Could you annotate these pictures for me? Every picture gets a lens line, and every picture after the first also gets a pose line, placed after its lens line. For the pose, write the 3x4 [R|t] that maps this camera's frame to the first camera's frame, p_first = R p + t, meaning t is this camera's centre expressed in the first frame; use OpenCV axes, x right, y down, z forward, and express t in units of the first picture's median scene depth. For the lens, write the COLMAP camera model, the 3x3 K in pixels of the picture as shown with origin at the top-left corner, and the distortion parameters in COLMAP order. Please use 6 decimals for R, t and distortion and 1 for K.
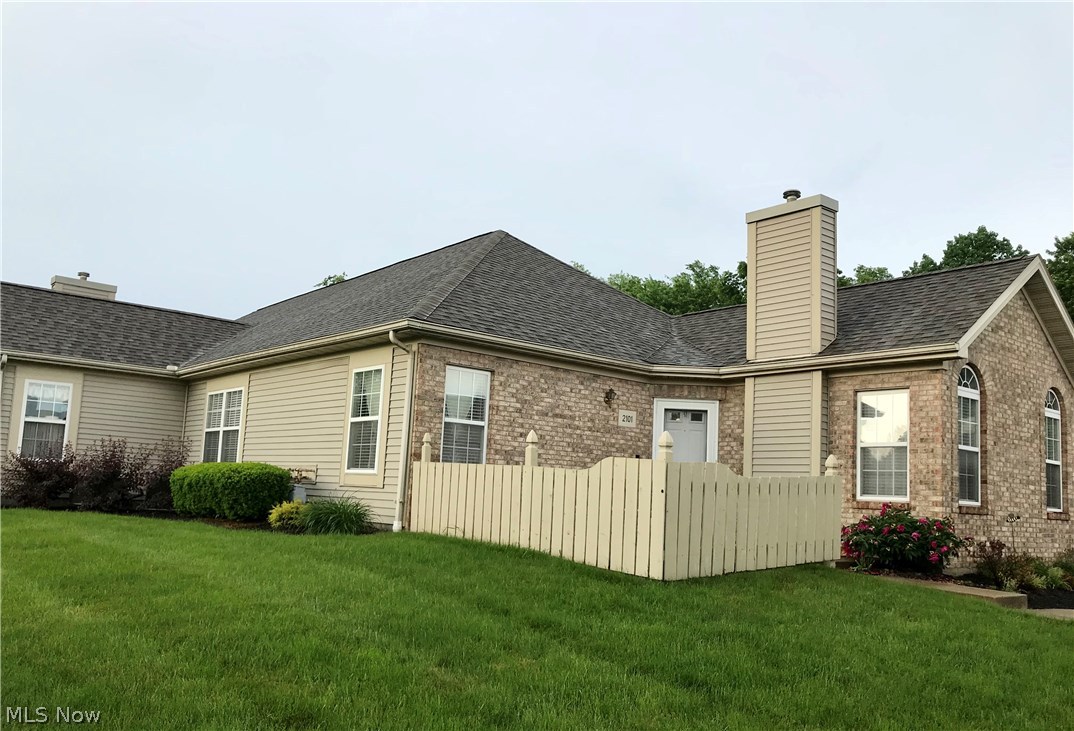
lens RADIAL K [[906.6, 0, 535.4], [0, 906.6, 404.7], [0, 0, 1]] dist [-0.001845, -0.010150]
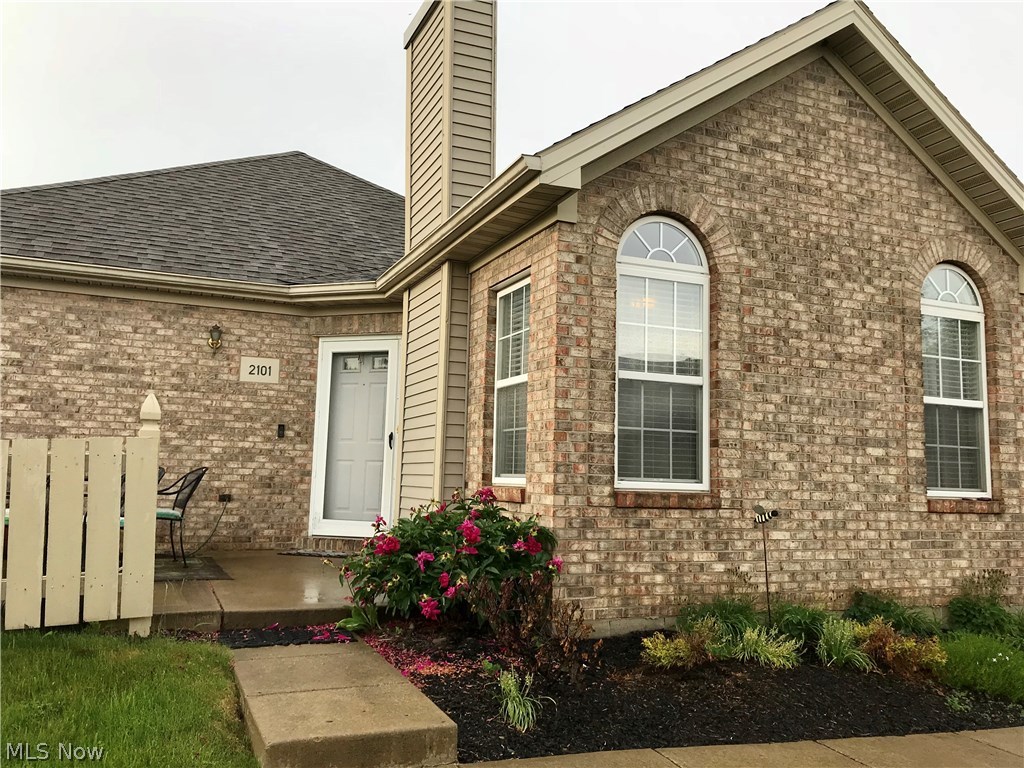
lens RADIAL K [[880.1, 0, 512.0], [0, 880.1, 384.0], [0, 0, 1]] dist [0.022235, -0.001512]
pose [[0.963137, -0.056059, -0.263105, 0.475419], [0.051689, 0.998386, -0.023510, 0.053250], [0.263998, 0.009044, 0.964481, 0.453688]]
